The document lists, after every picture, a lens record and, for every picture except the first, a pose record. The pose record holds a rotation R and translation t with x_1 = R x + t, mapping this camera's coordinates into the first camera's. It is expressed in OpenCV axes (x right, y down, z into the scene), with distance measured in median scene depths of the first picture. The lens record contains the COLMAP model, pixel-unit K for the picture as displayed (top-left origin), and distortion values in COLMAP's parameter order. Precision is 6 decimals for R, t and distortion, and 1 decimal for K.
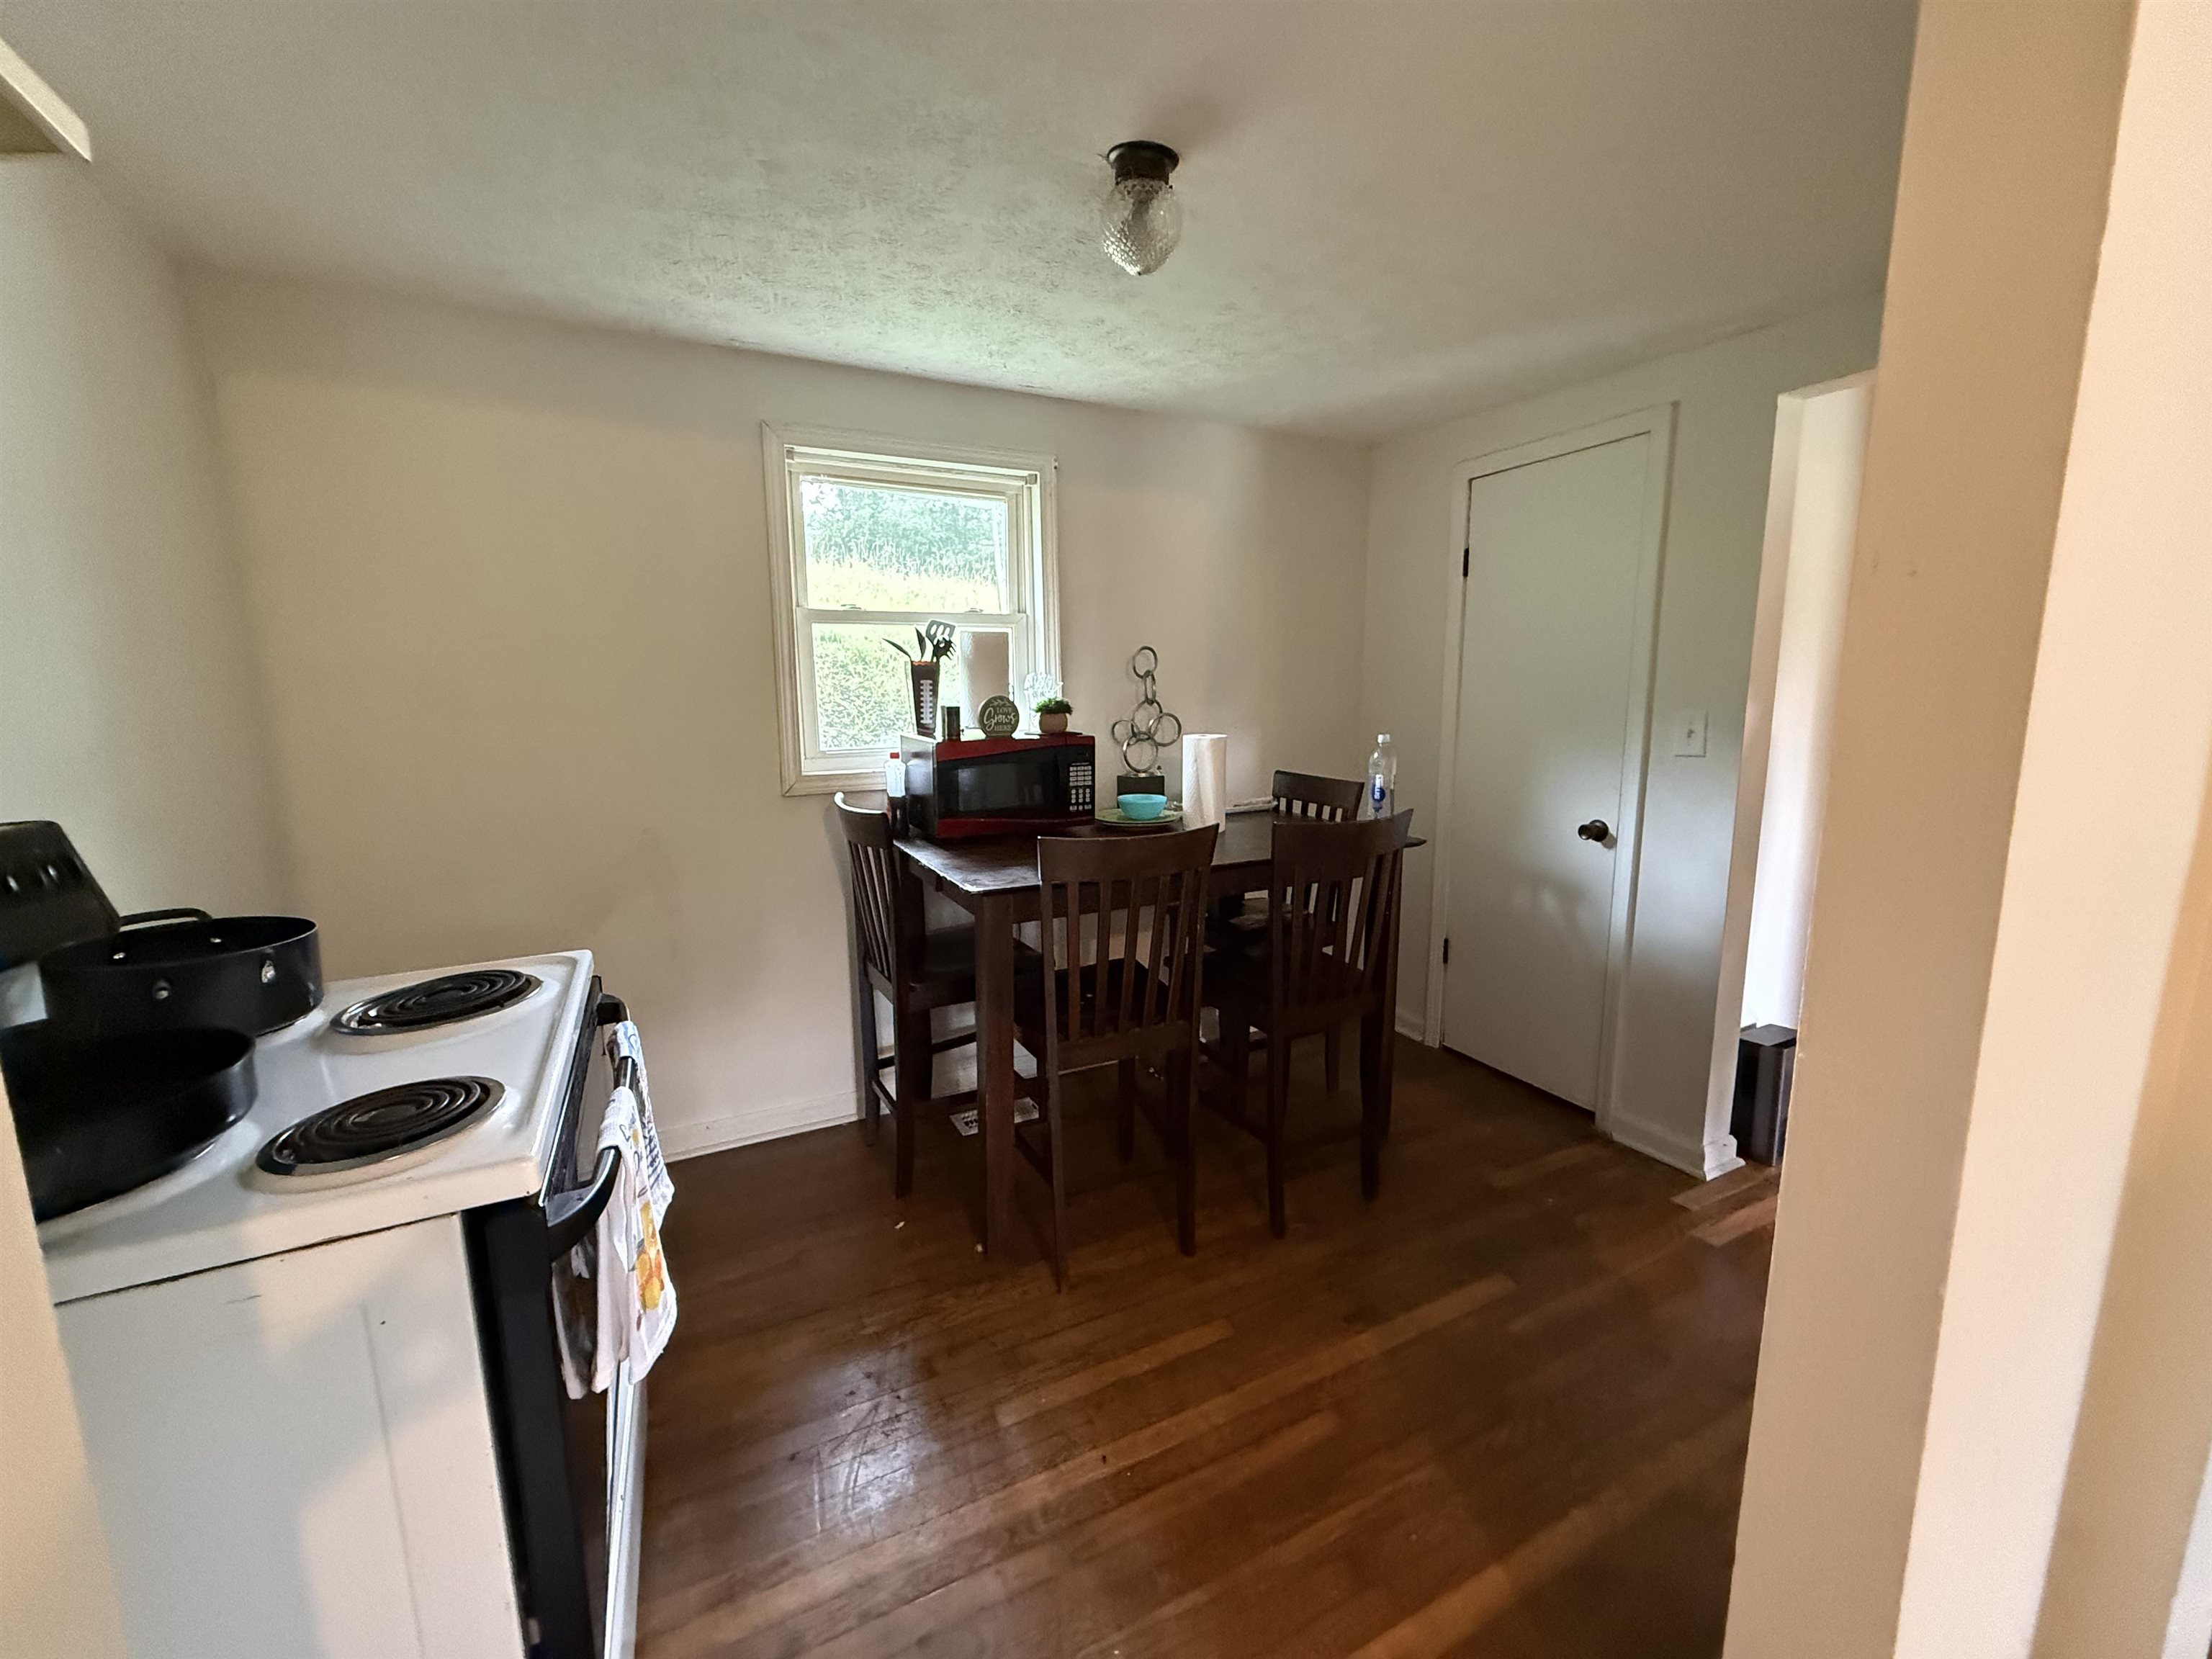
lens RADIAL K [[876.9, 0, 1106.0], [0, 876.9, 829.5], [0, 0, 1]] dist [-0.000528, -0.000041]
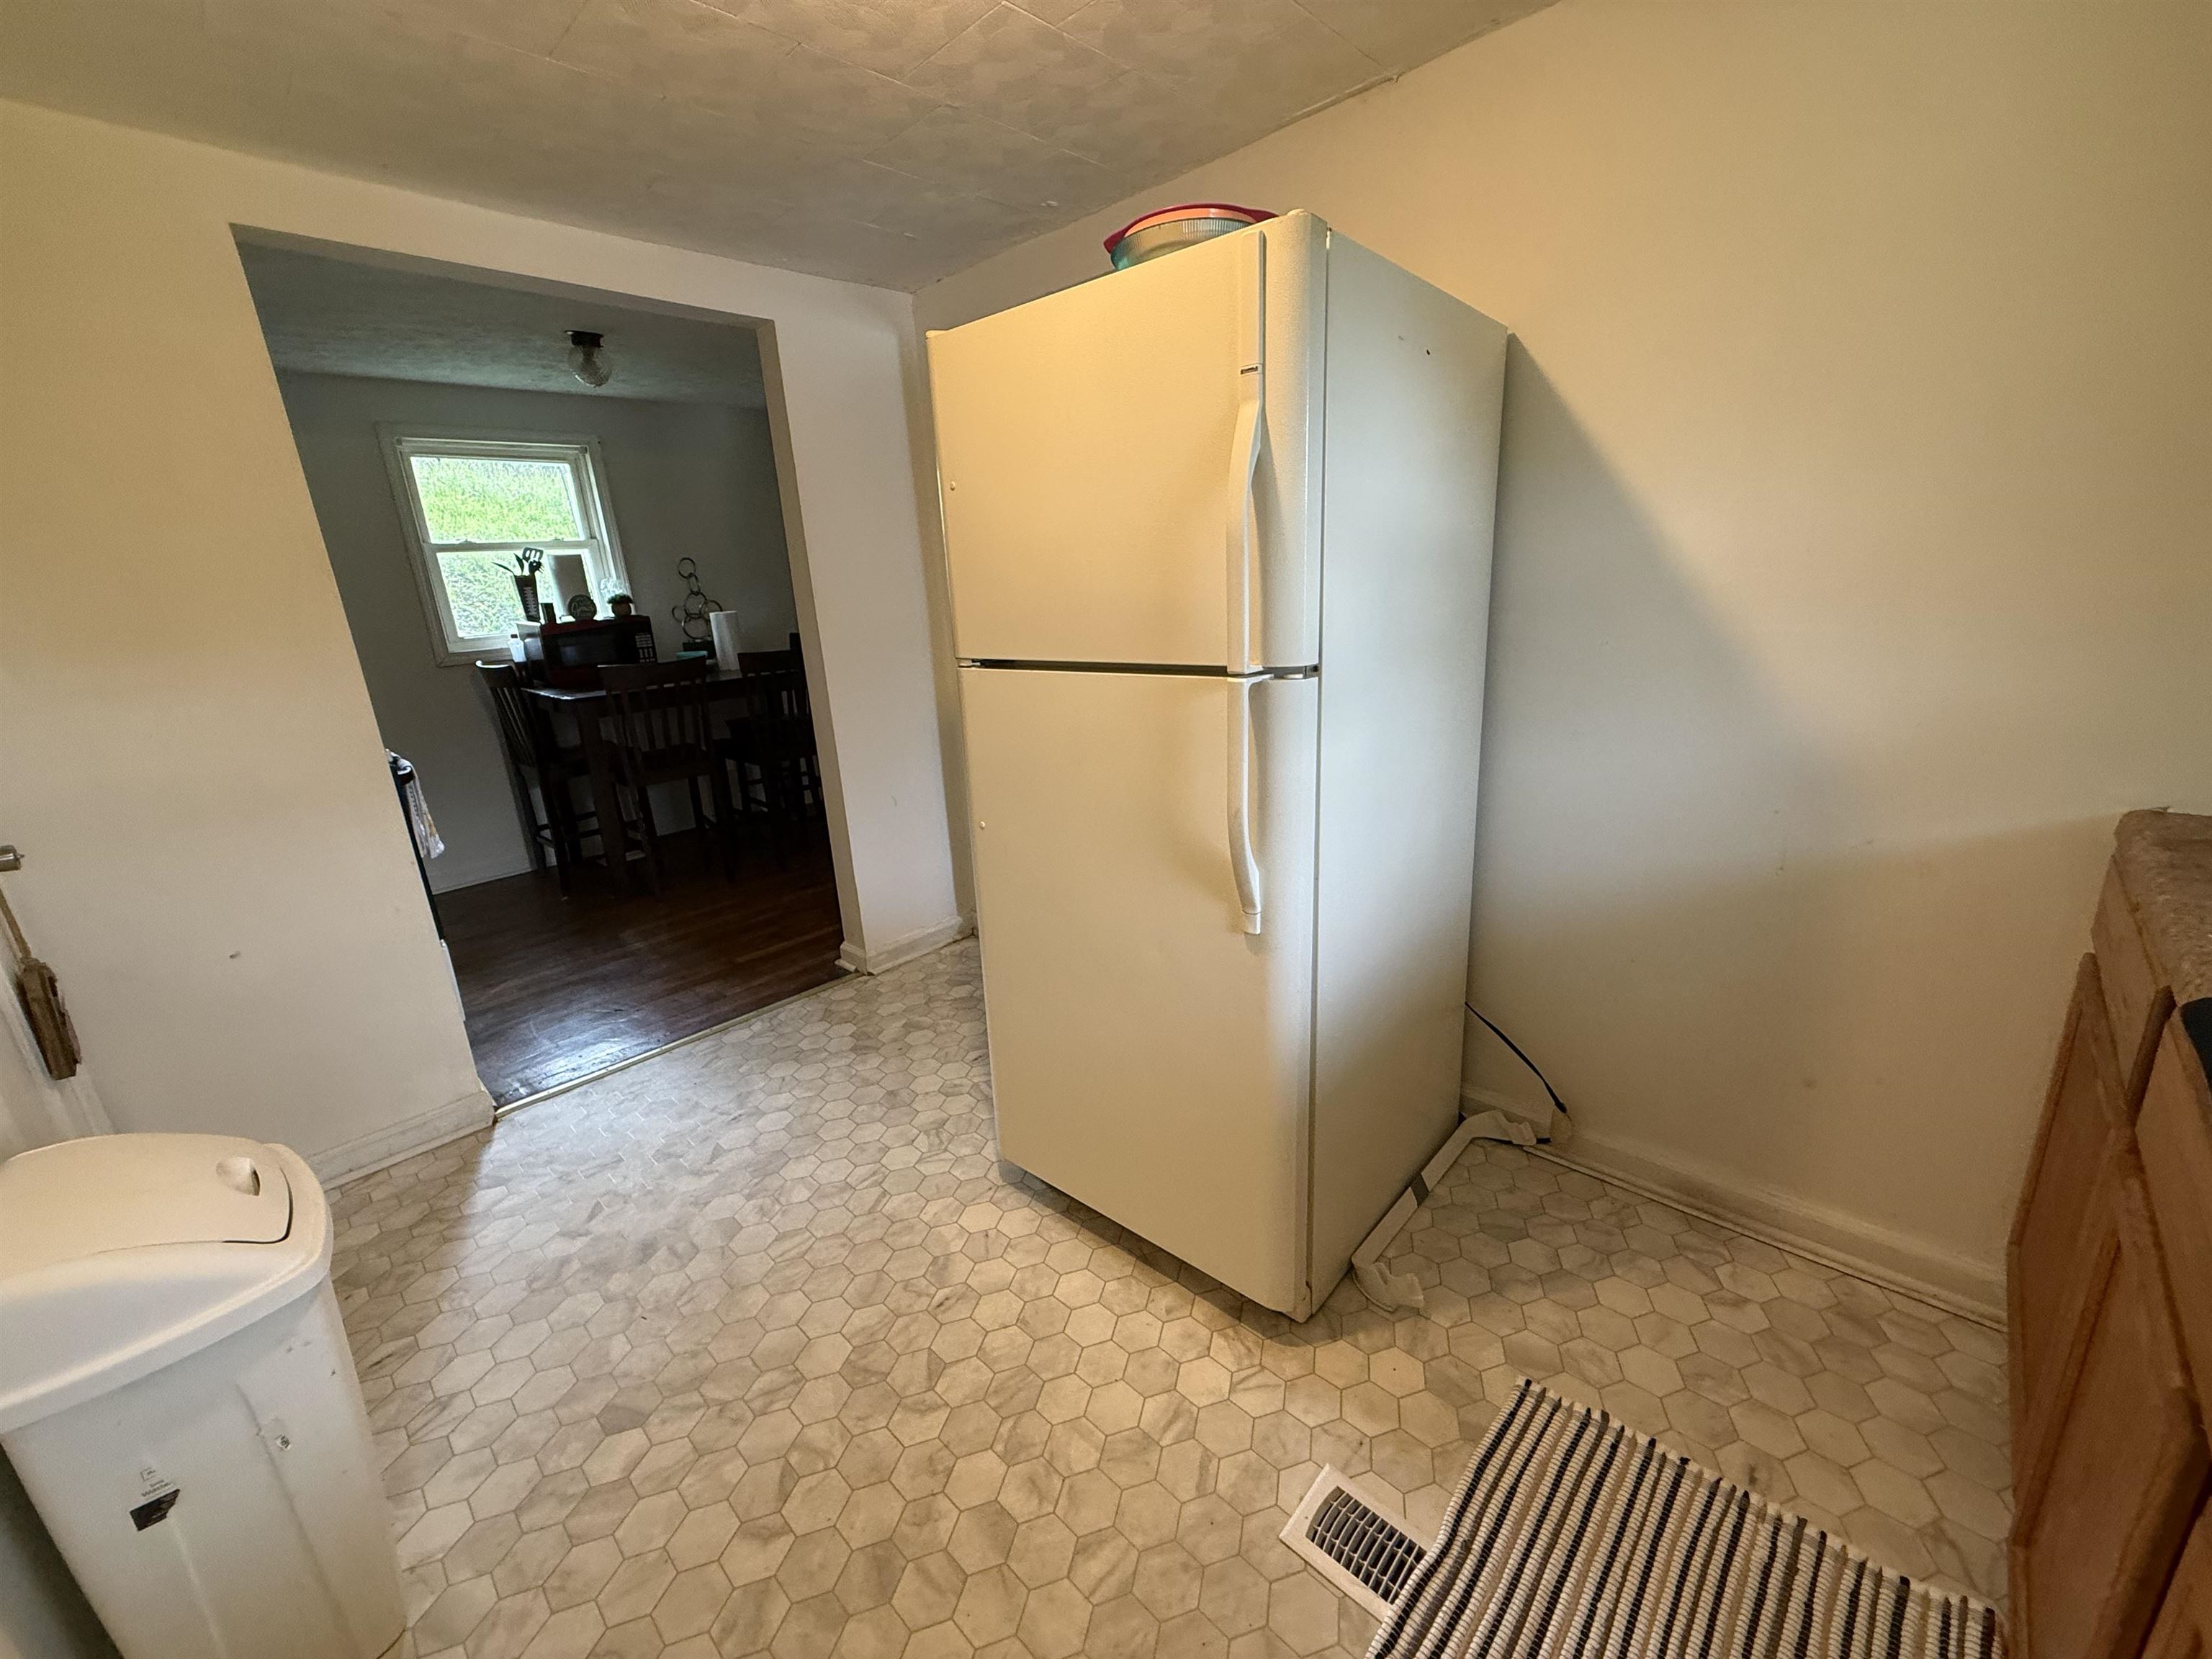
lens RADIAL K [[863.3, 0, 1103.5], [0, 863.3, 824.7], [0, 0, 1]] dist [0.000930, -0.000313]
pose [[0.943279, -0.132389, 0.304463, 0.251601], [0.094410, 0.986157, 0.136310, 0.144030], [-0.318294, -0.099834, 0.942721, -0.875412]]
